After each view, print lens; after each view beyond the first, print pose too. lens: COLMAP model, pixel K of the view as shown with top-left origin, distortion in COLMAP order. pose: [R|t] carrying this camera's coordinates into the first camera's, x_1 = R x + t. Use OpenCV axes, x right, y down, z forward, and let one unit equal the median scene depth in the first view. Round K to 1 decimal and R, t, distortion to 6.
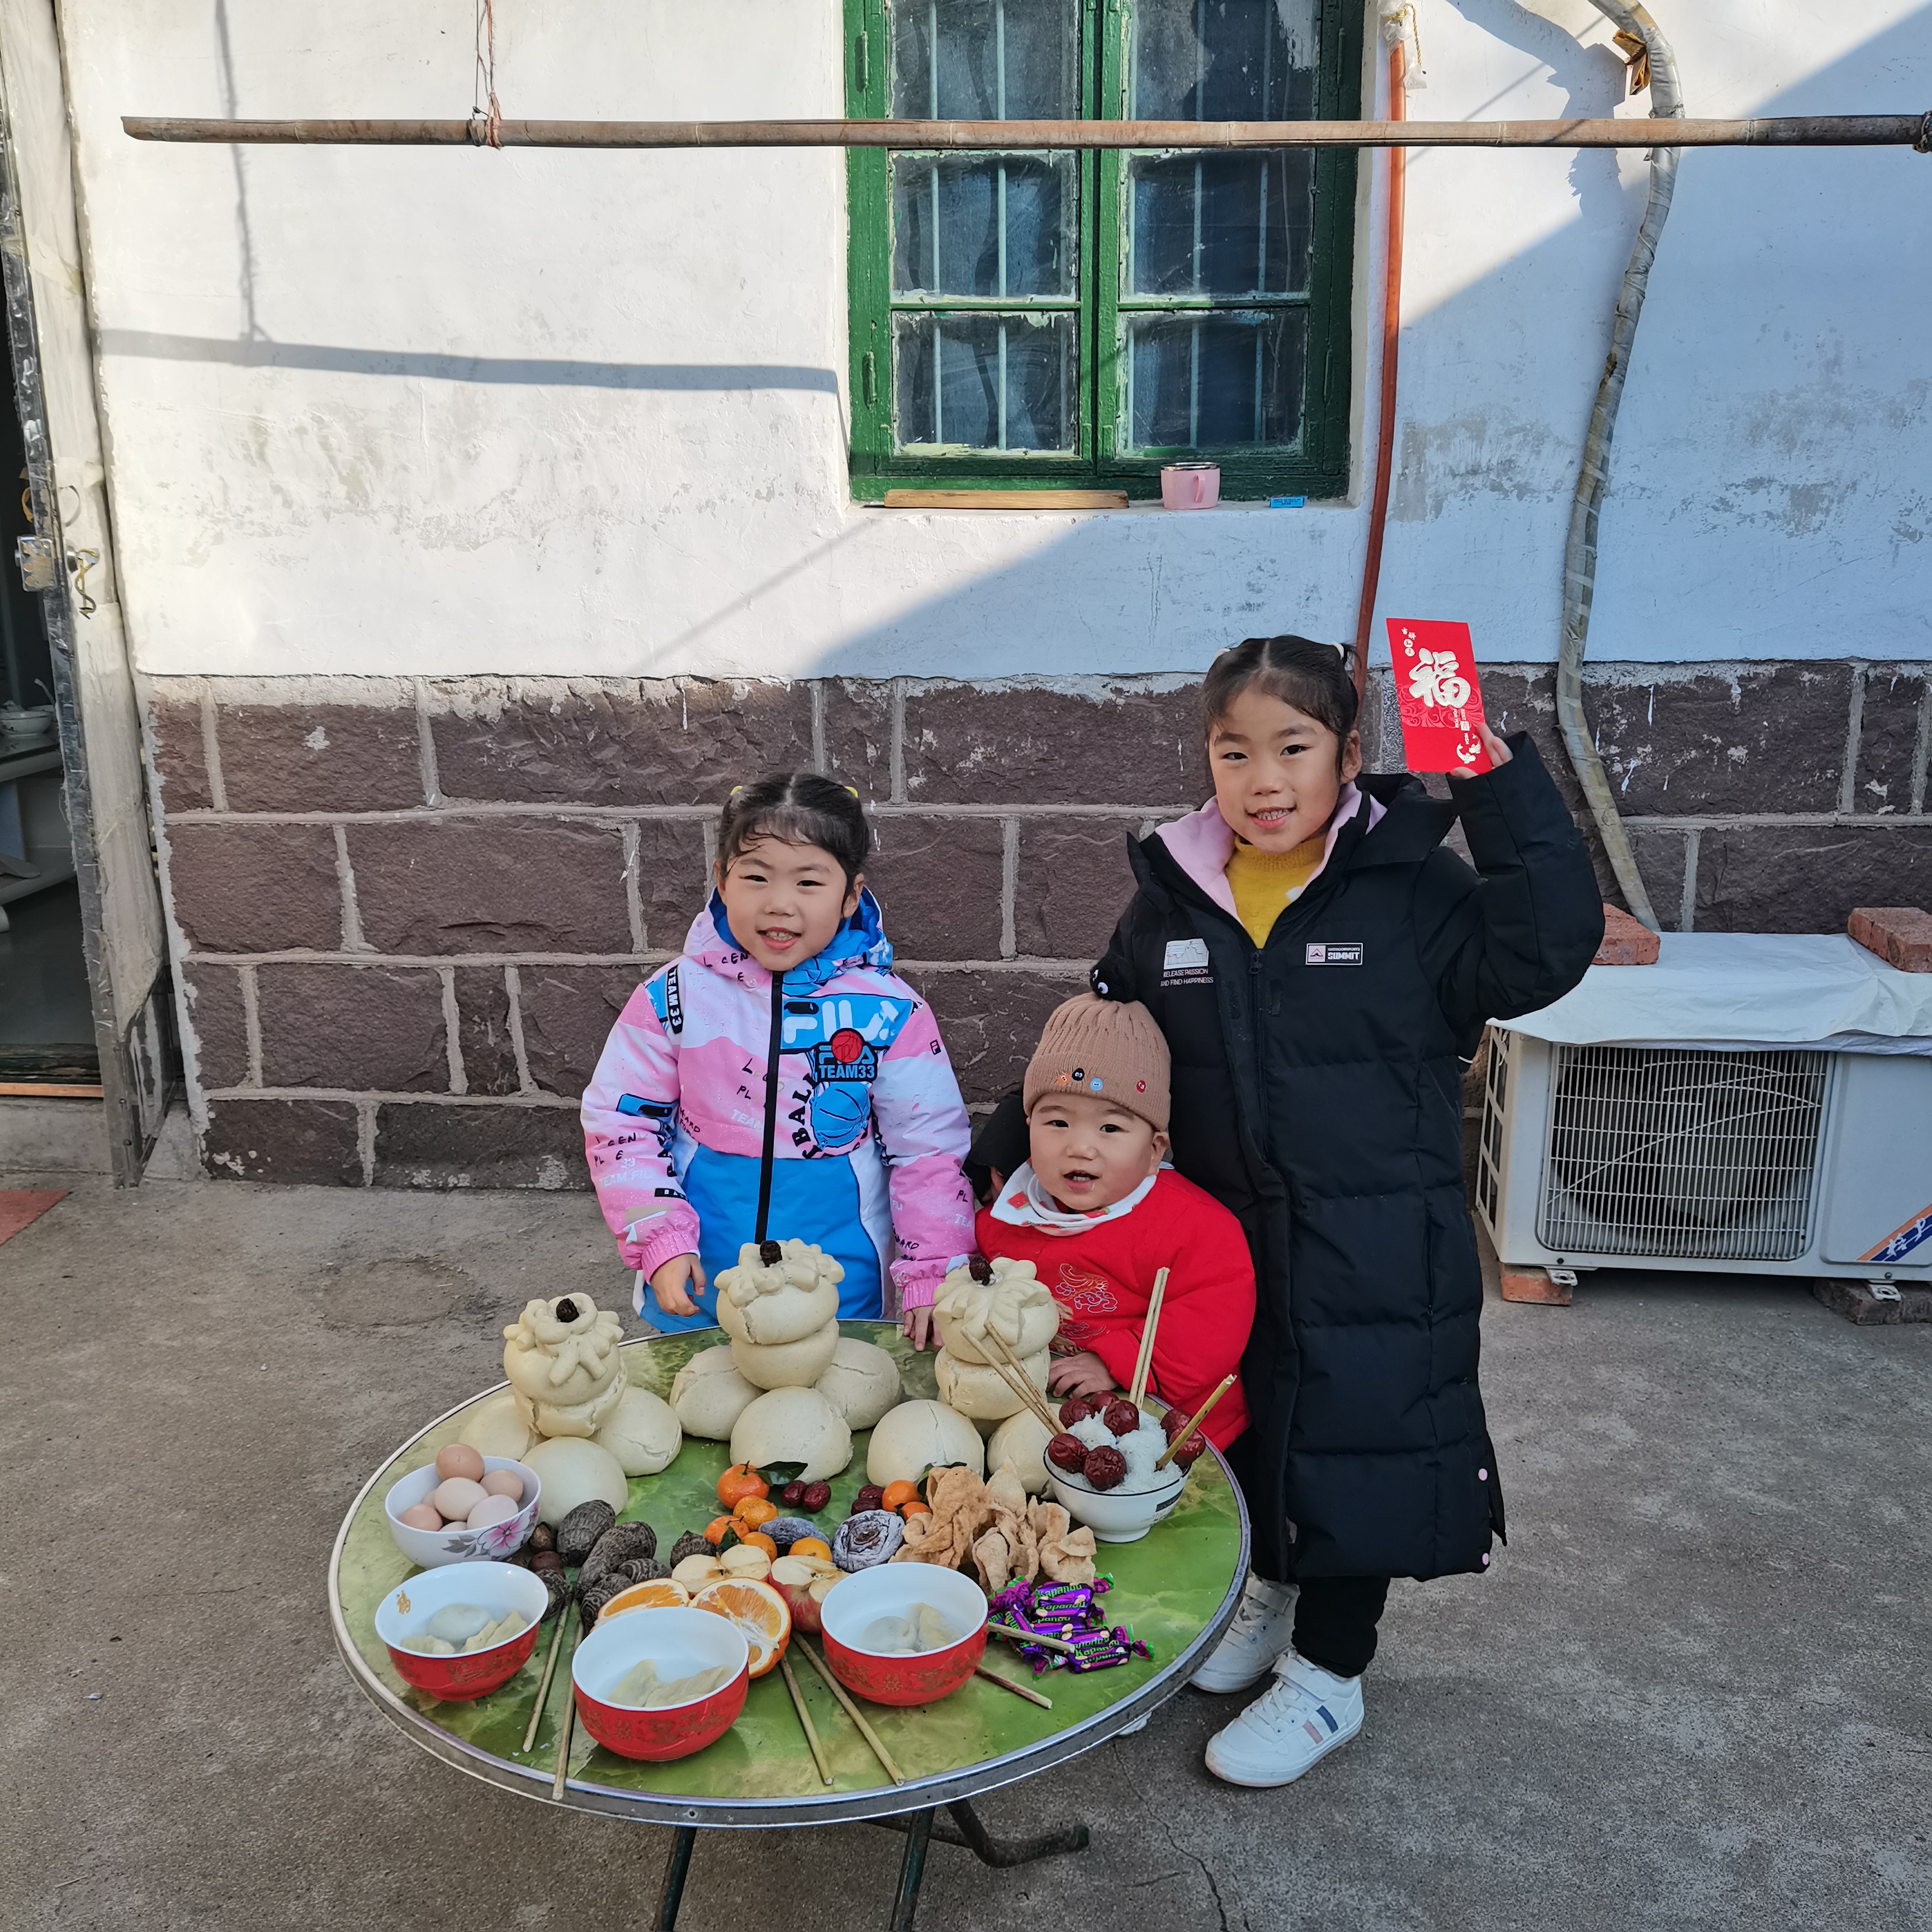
lens RADIAL K [[1917.4, 0, 967.5], [0, 1917.4, 961.9], [0, 0, 1]] dist [0.021173, -0.039834]
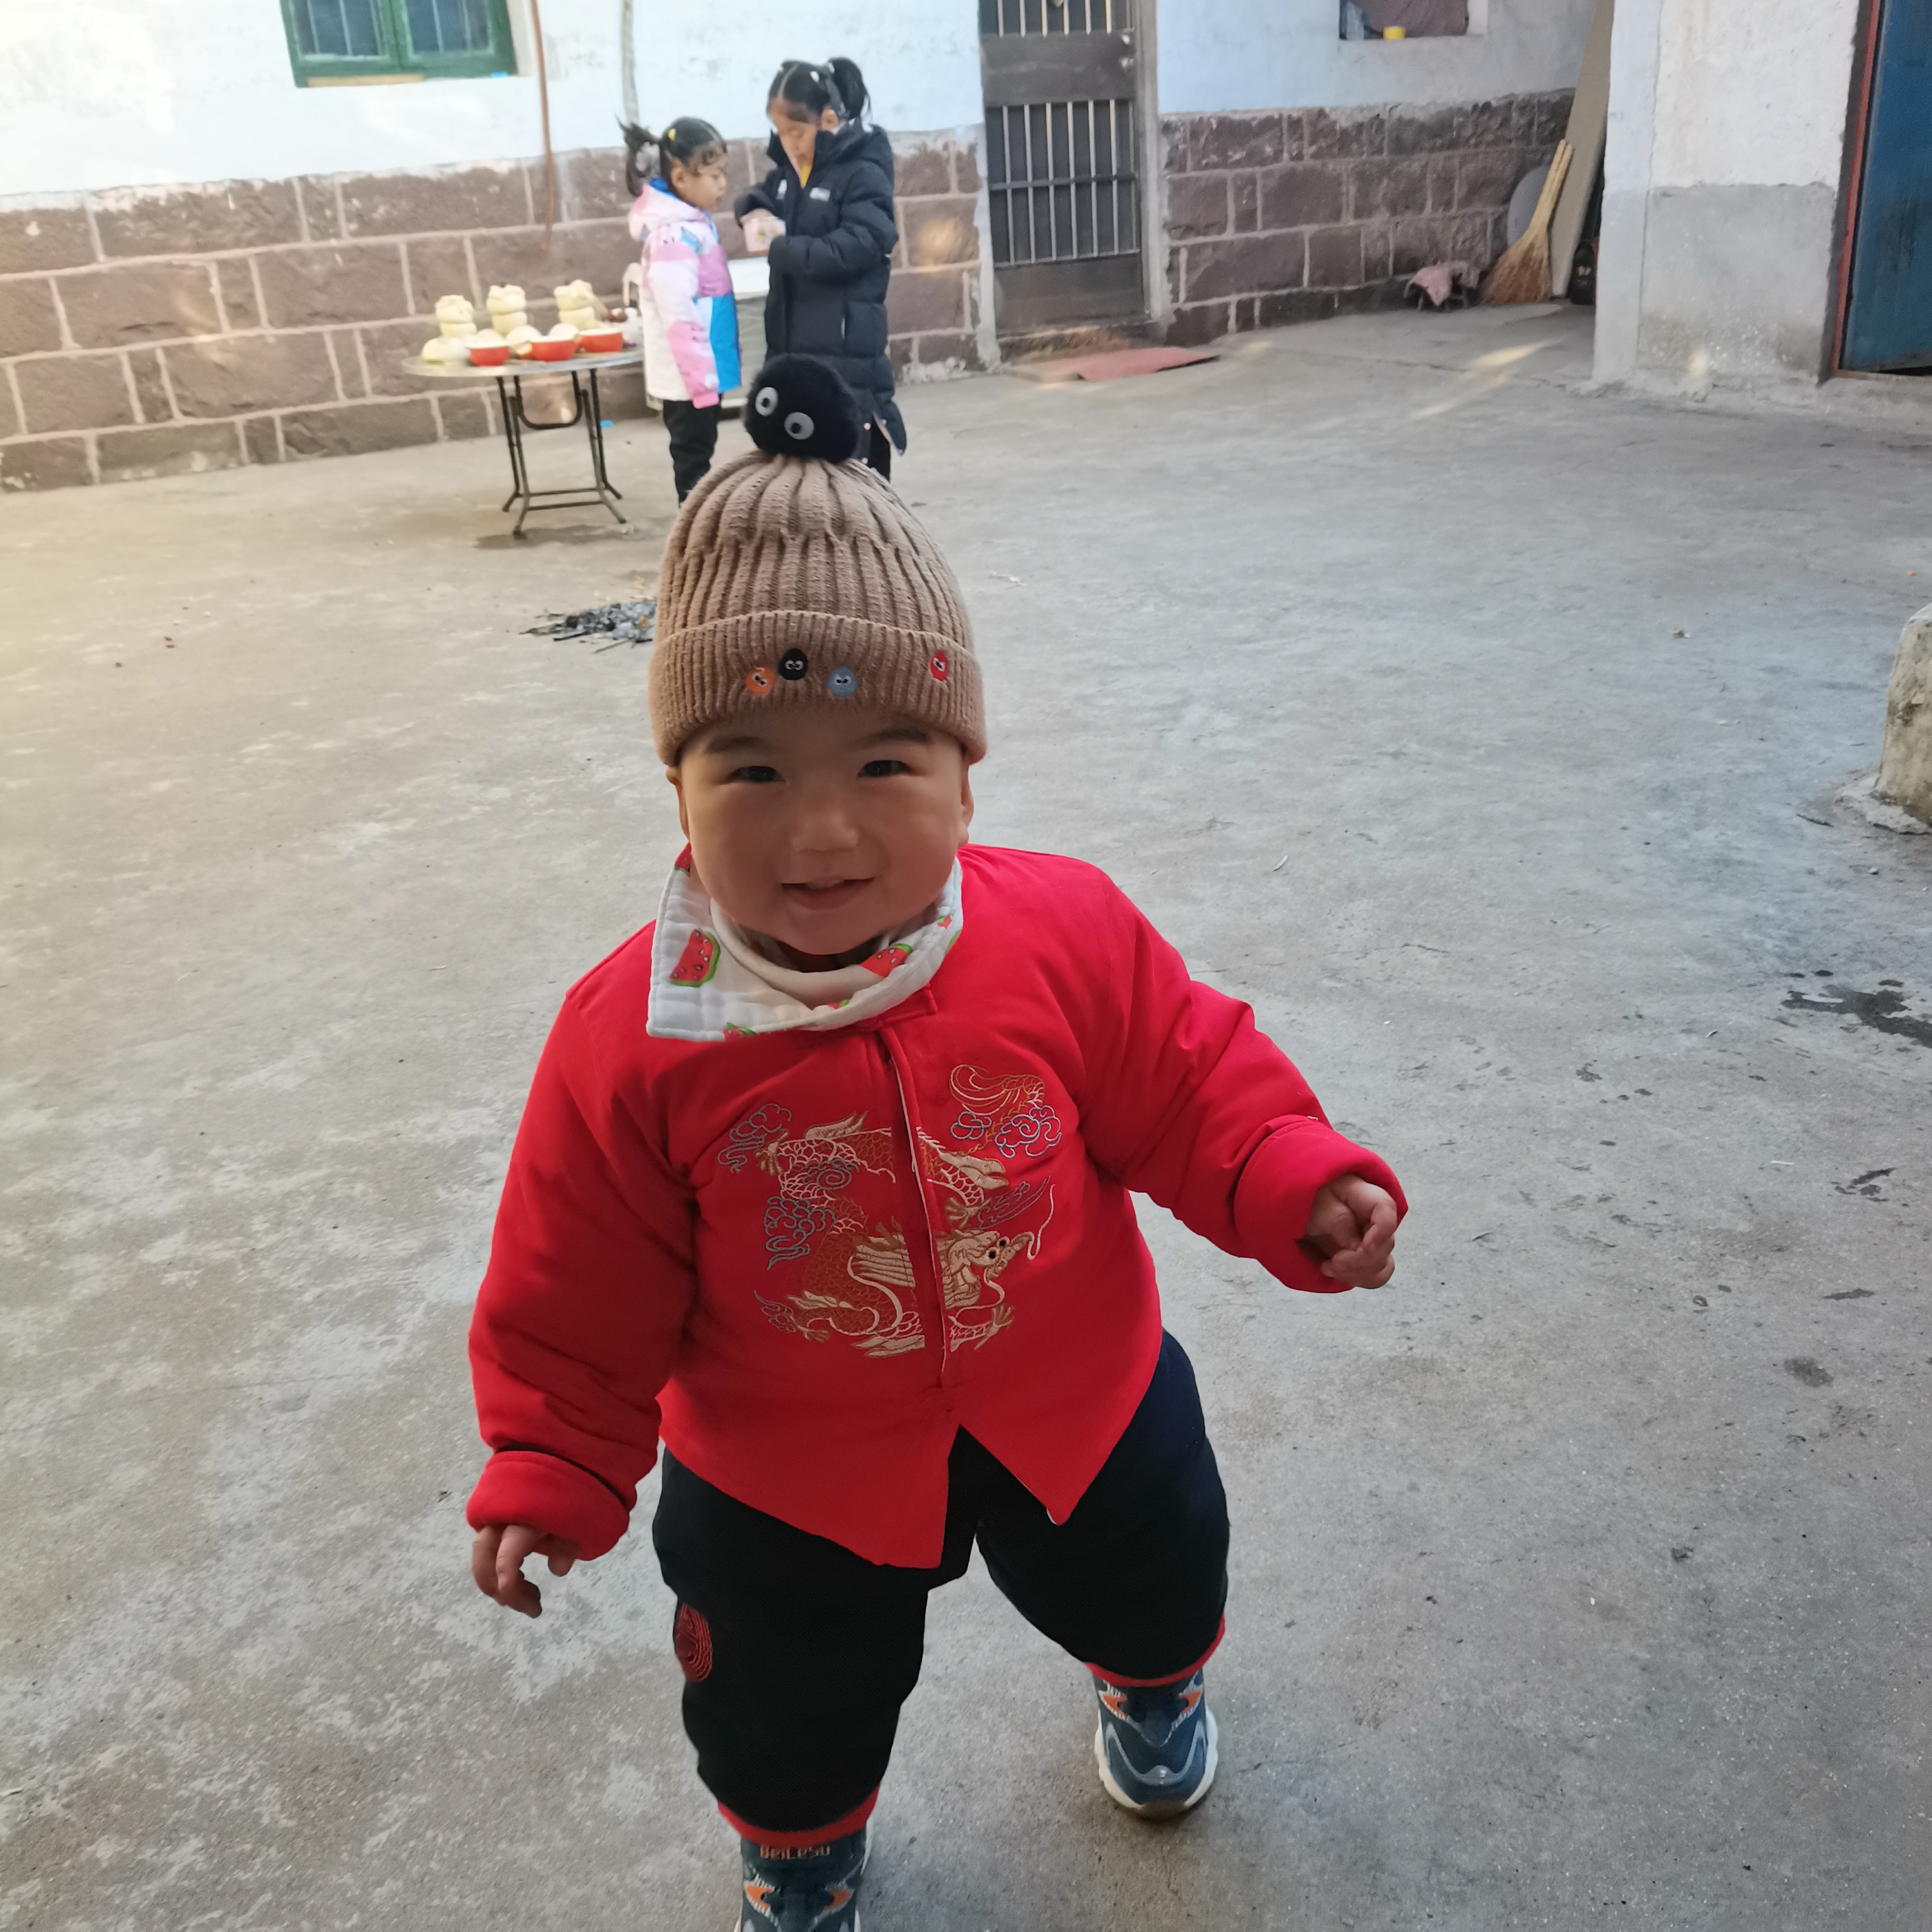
lens RADIAL K [[1917.4, 0, 967.5], [0, 1917.4, 961.9], [0, 0, 1]] dist [0.021173, -0.039834]
pose [[0.836023, -0.260998, 0.482643, -0.670398], [0.188678, 0.962728, 0.193790, 0.385580], [-0.515234, -0.070949, 0.854108, -1.144436]]
